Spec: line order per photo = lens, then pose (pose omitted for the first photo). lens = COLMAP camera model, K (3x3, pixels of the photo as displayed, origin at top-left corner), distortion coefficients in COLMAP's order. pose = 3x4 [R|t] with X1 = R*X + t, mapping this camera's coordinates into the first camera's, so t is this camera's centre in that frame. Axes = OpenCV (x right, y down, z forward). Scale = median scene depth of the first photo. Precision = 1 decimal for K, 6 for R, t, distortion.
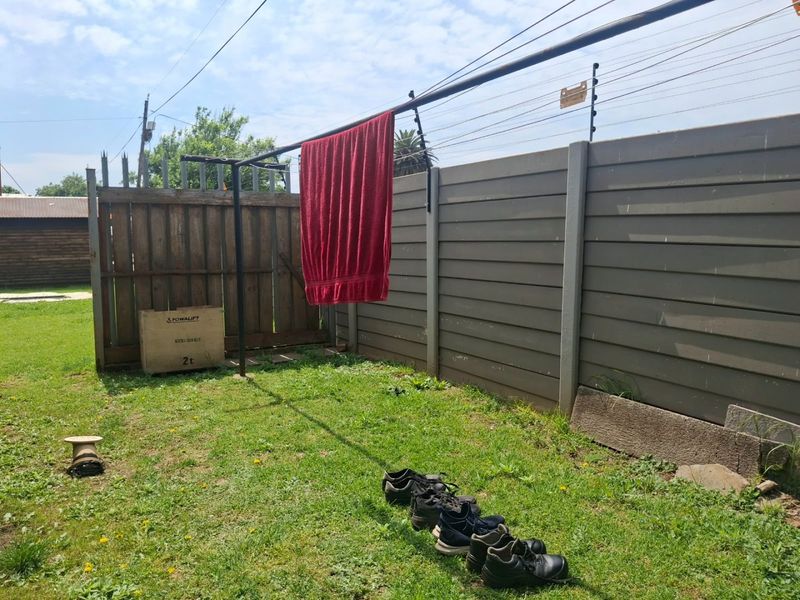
lens RADIAL K [[552.0, 0, 400.0], [0, 552.0, 300.0], [0, 0, 1]] dist [0.089343, -0.164376]
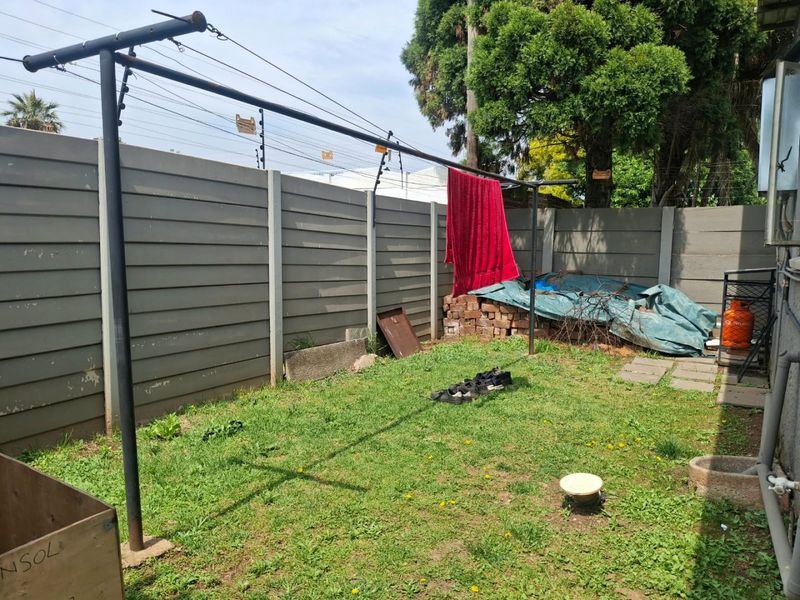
lens RADIAL K [[607.0, 0, 400.0], [0, 607.0, 300.0], [0, 0, 1]] dist [0.009625, 0.001610]
pose [[-0.463215, -0.089799, 0.881685, -1.124339], [0.065439, 0.988672, 0.135076, -0.158356], [-0.883827, 0.120266, -0.452091, 1.449345]]
